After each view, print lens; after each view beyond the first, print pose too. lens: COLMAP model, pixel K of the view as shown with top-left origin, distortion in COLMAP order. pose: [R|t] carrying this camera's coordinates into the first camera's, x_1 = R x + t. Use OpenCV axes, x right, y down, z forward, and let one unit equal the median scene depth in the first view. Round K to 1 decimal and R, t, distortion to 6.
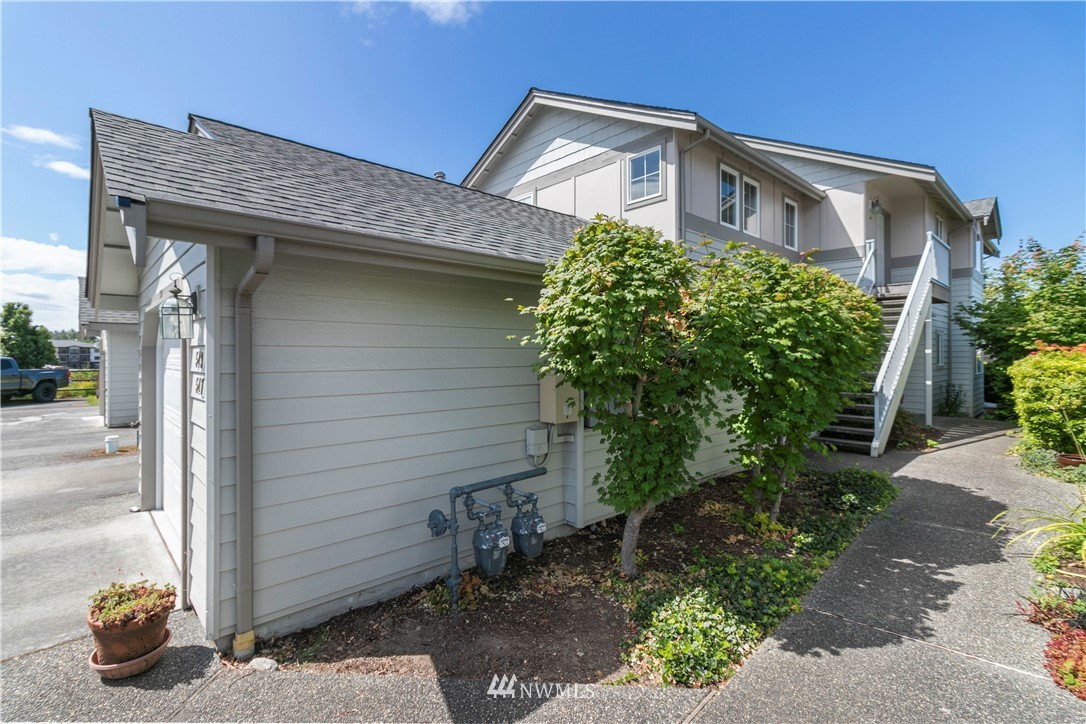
lens RADIAL K [[501.9, 0, 542.5], [0, 501.9, 358.9], [0, 0, 1]] dist [-0.001463, 0.000411]
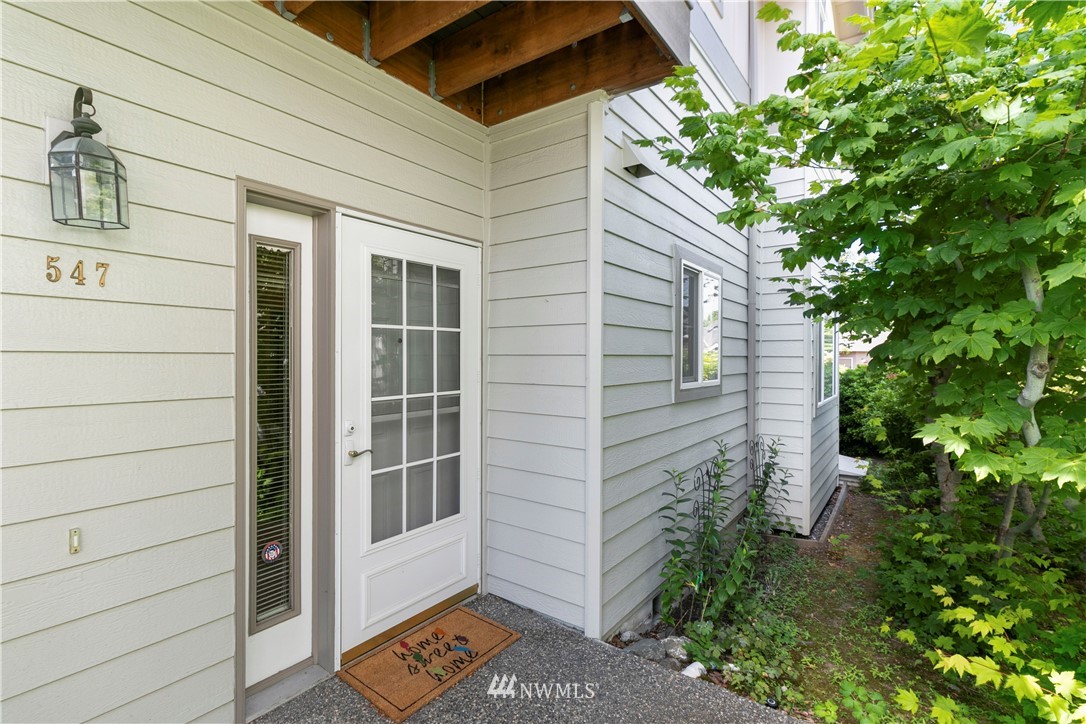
lens RADIAL K [[501.9, 0, 543.3], [0, 501.9, 360.2], [0, 0, 1]] dist [-0.001463, 0.000411]
pose [[0.982051, 0.001033, 0.188614, 0.537784], [-0.003191, 0.999933, 0.011143, -0.004263], [-0.188590, -0.011545, 0.981988, 0.612209]]
